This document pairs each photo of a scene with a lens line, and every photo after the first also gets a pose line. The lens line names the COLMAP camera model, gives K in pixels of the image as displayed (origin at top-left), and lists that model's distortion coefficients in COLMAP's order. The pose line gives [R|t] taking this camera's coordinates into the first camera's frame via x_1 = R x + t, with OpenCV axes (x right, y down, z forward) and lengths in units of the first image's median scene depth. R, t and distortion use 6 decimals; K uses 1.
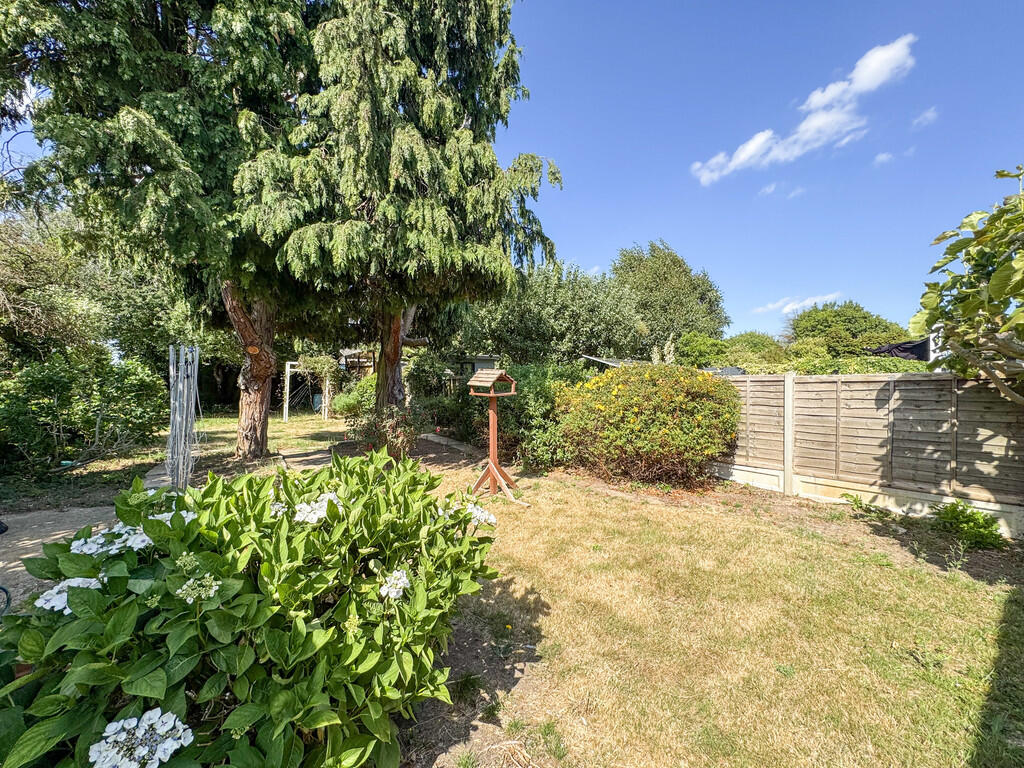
lens RADIAL K [[426.6, 0, 514.4], [0, 426.6, 385.5], [0, 0, 1]] dist [-0.005835, -0.000125]
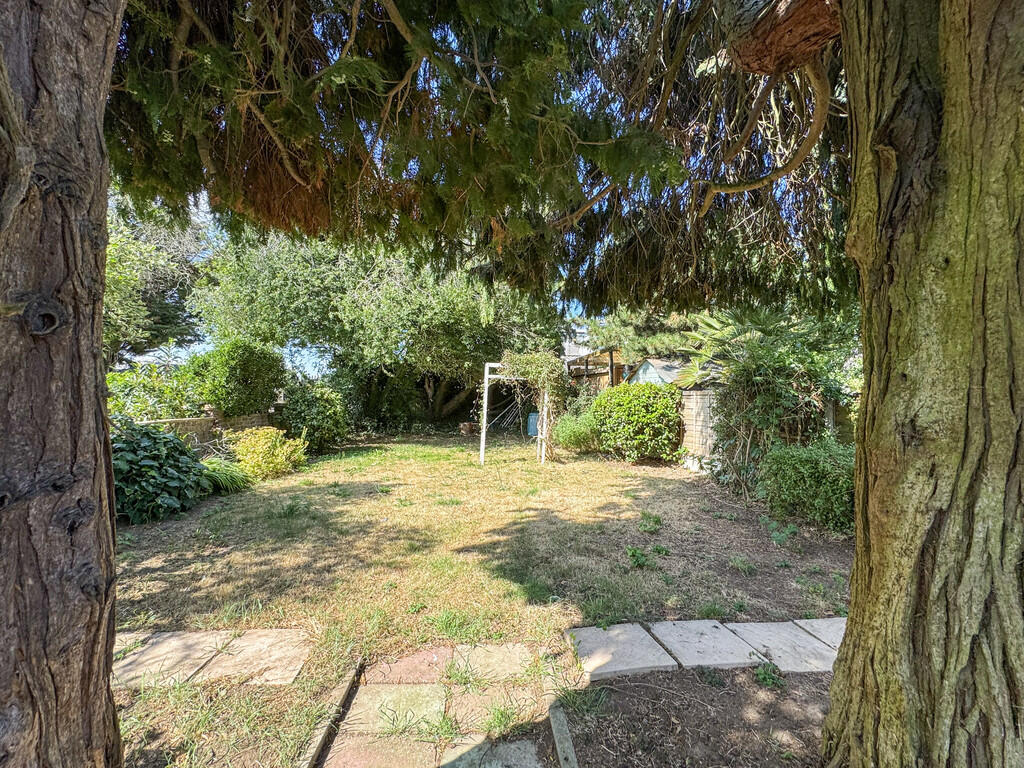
lens RADIAL K [[426.6, 0, 514.4], [0, 426.6, 385.5], [0, 0, 1]] dist [-0.005835, -0.000125]
pose [[0.880860, 0.006096, -0.473337, -0.206657], [-0.019911, 0.999509, -0.024181, -0.009809], [0.472958, 0.030725, 0.880549, 0.478671]]
